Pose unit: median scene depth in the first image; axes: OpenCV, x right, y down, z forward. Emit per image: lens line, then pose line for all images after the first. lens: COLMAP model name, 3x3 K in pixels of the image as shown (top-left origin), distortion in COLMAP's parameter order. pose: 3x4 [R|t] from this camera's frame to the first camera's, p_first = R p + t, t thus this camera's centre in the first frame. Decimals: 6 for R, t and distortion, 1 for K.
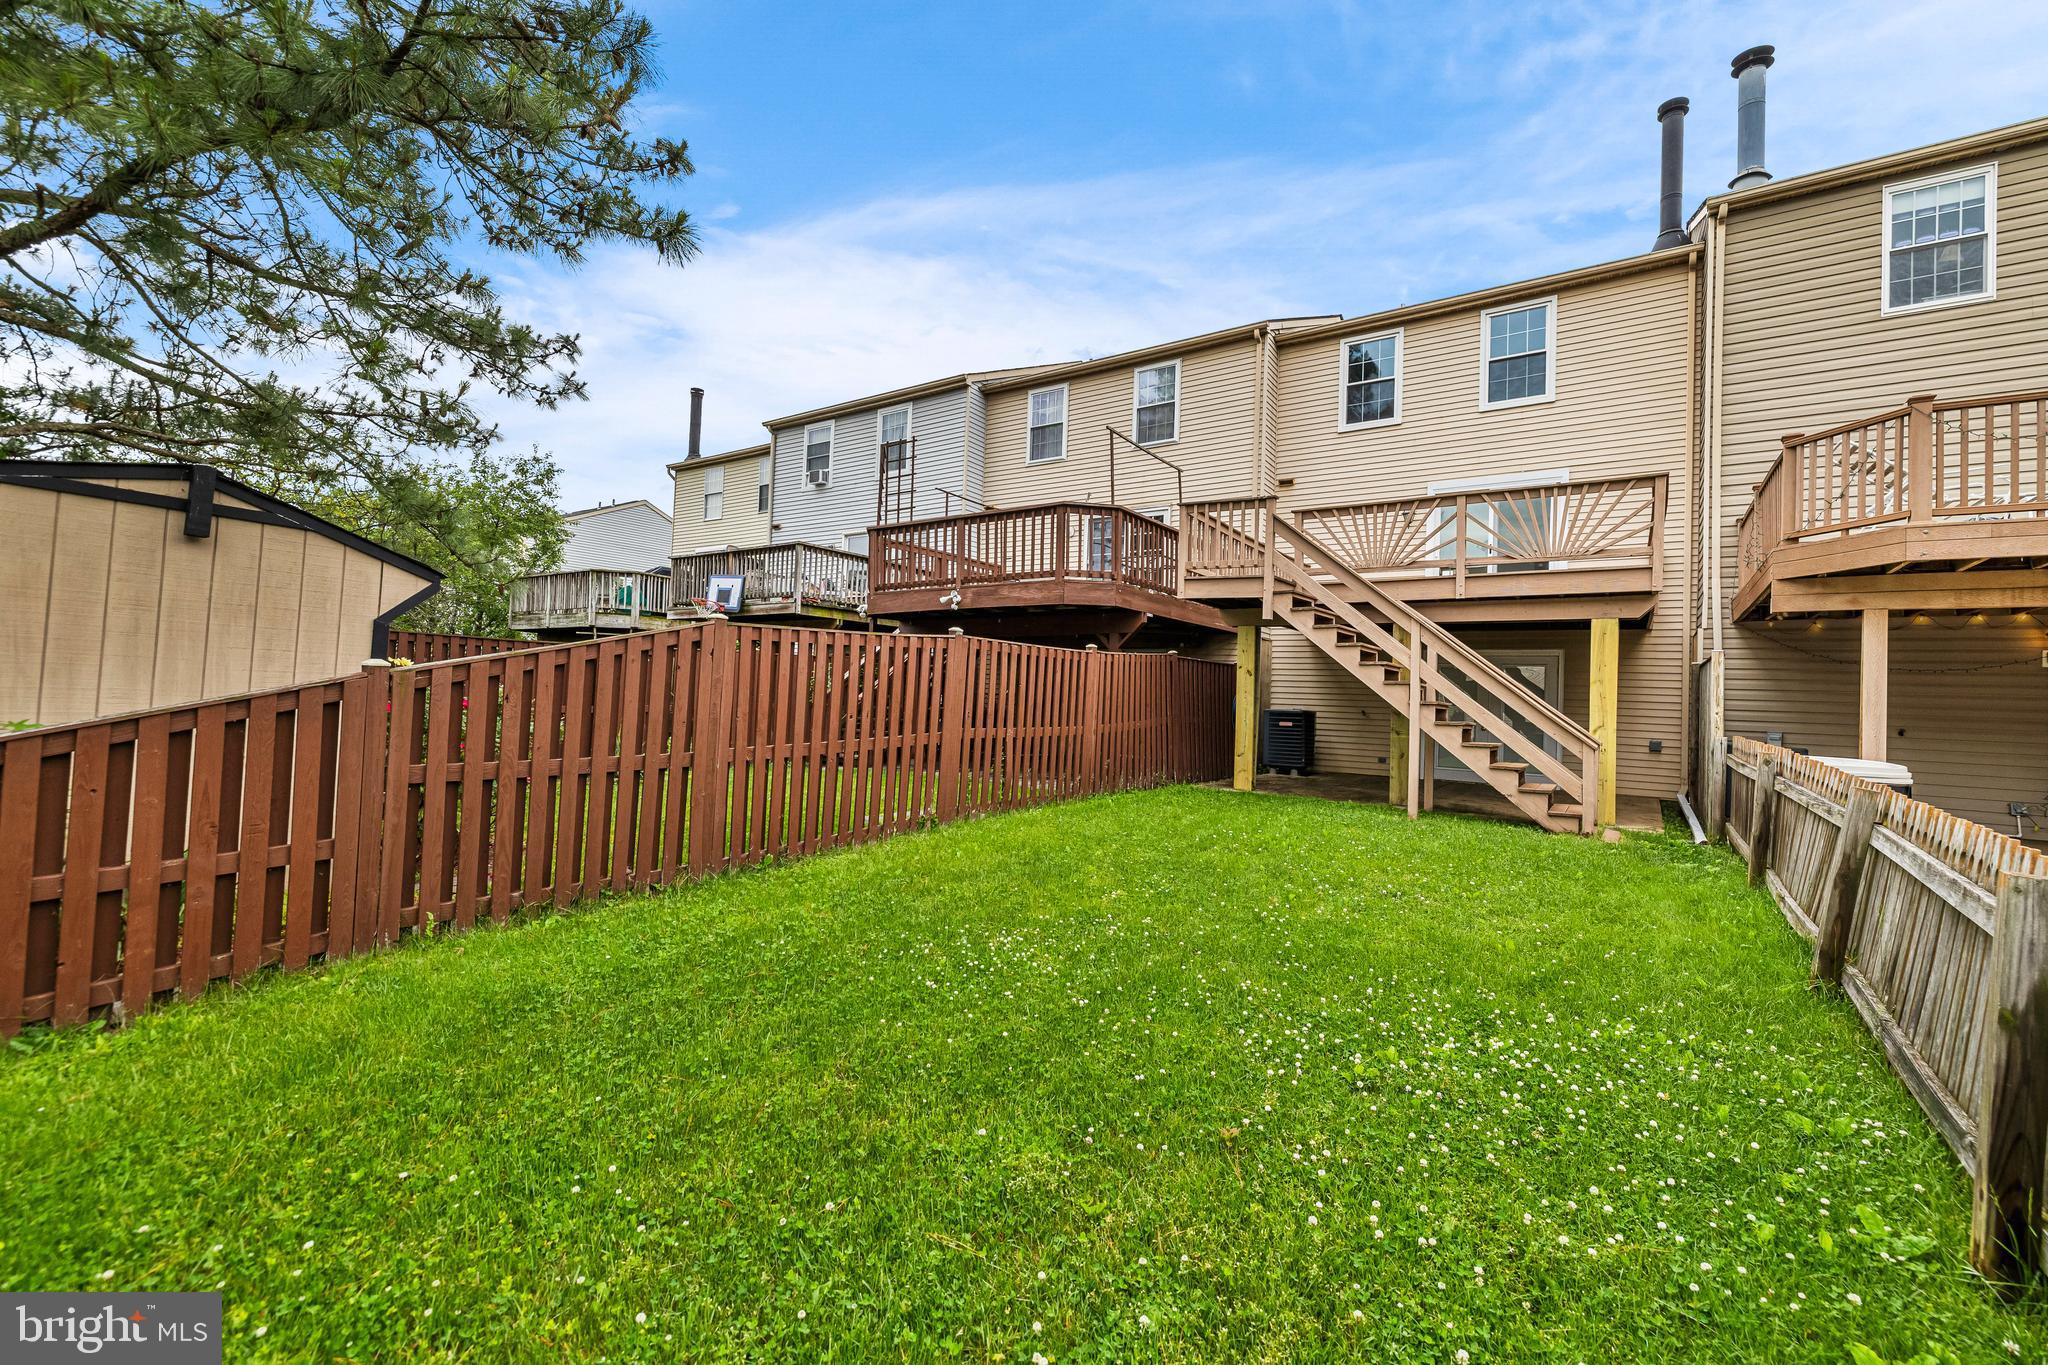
lens RADIAL K [[858.5, 0, 1029.8], [0, 858.5, 680.5], [0, 0, 1]] dist [0.000023, -0.000097]
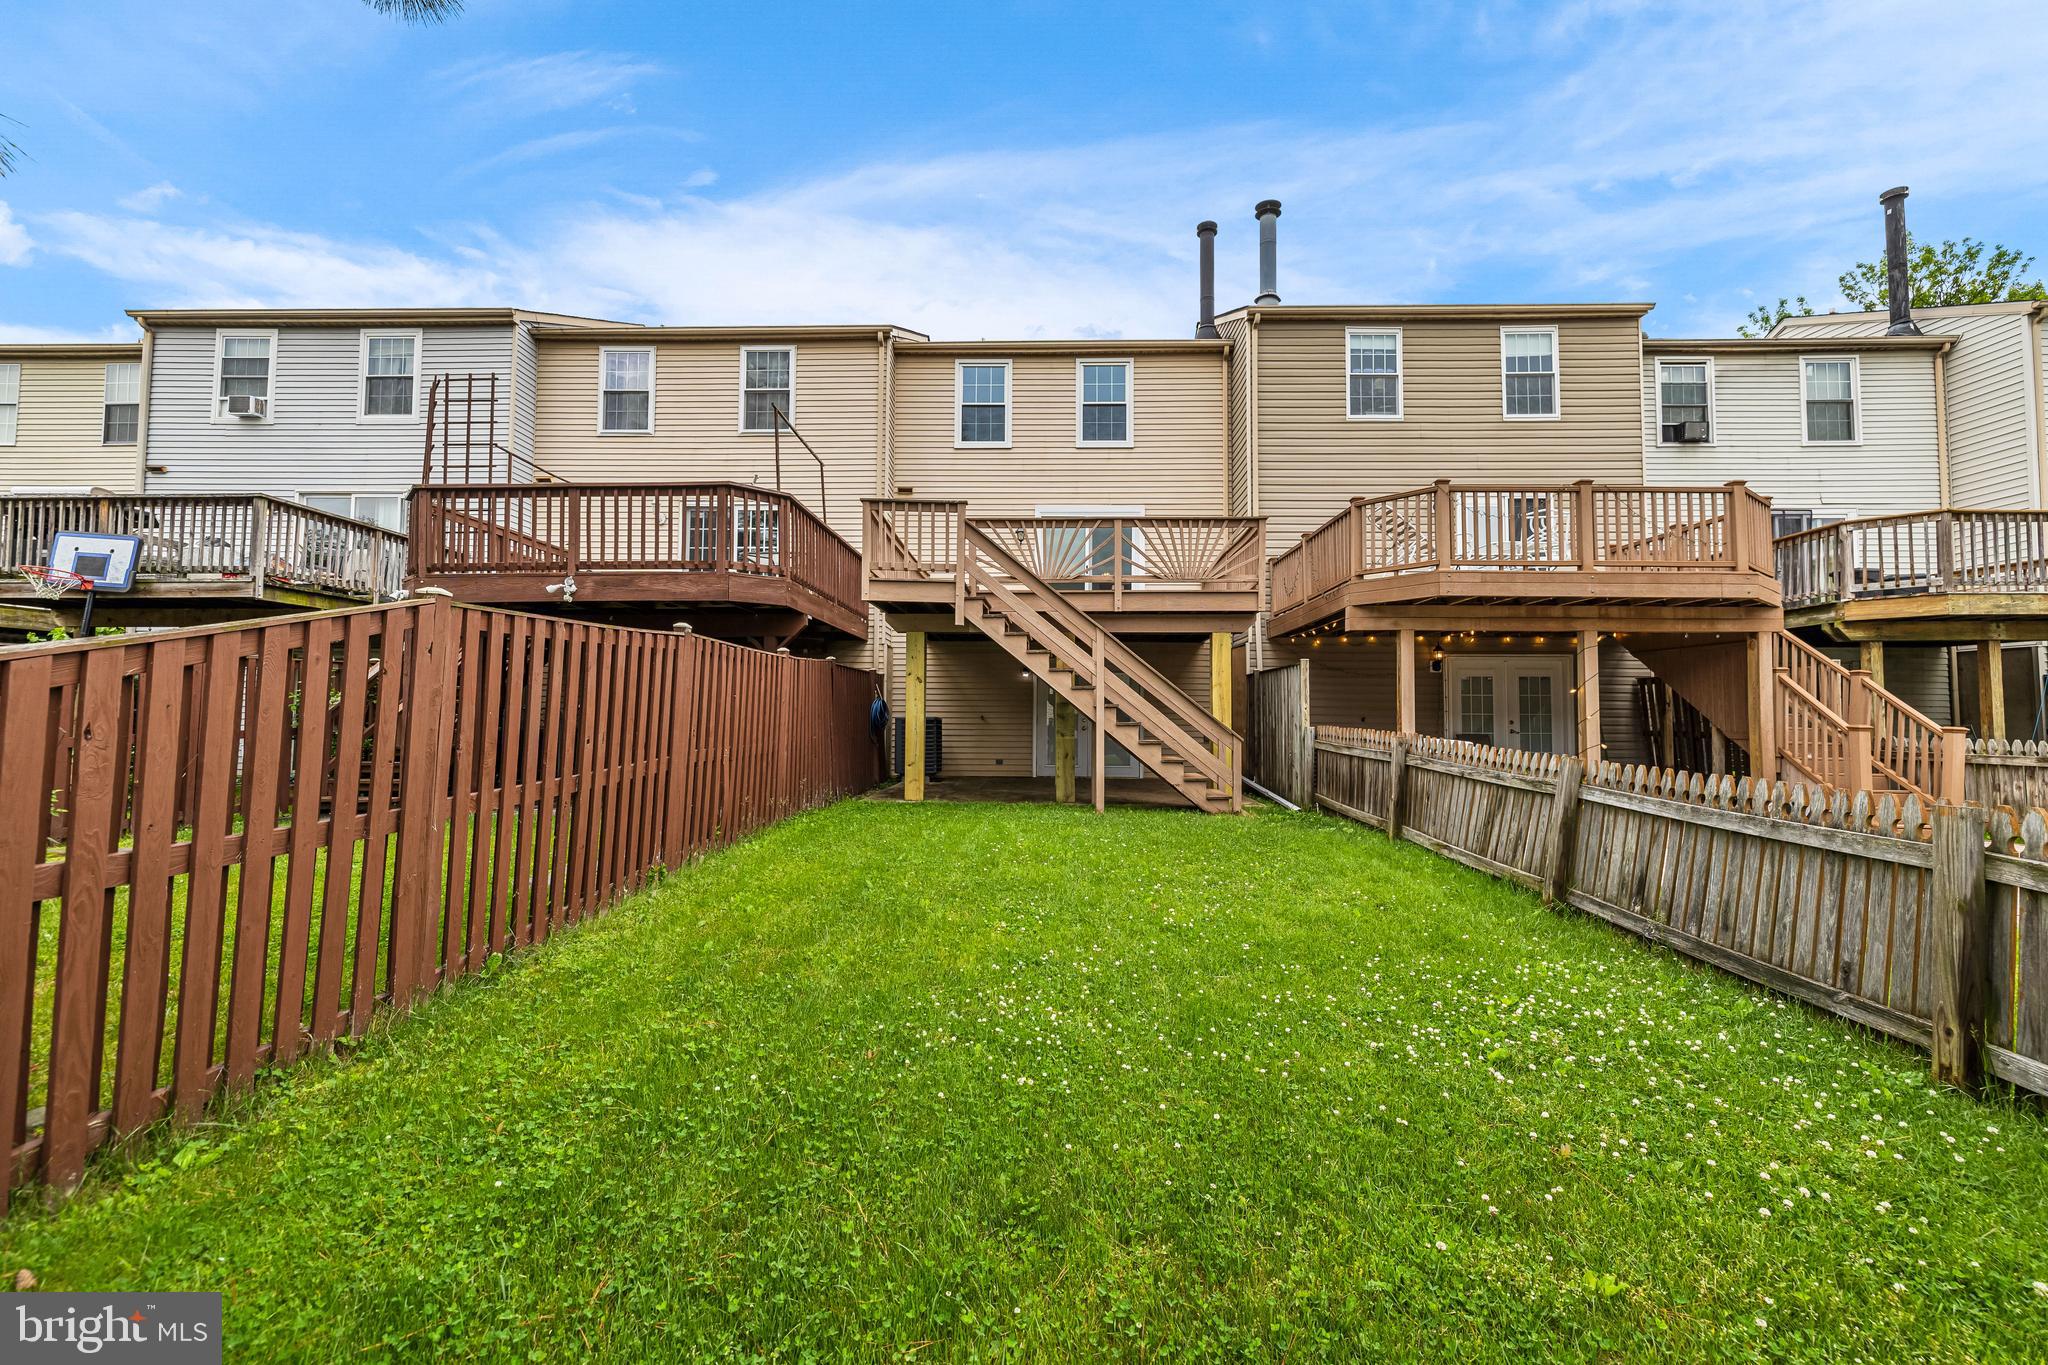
lens RADIAL K [[858.5, 0, 1024.0], [0, 858.5, 675.4], [0, 0, 1]] dist [0.000023, -0.000097]
pose [[0.834075, -0.003514, 0.551640, -0.174975], [0.012201, 0.999853, -0.012079, -0.000715], [-0.551516, 0.016805, 0.833995, 0.113480]]
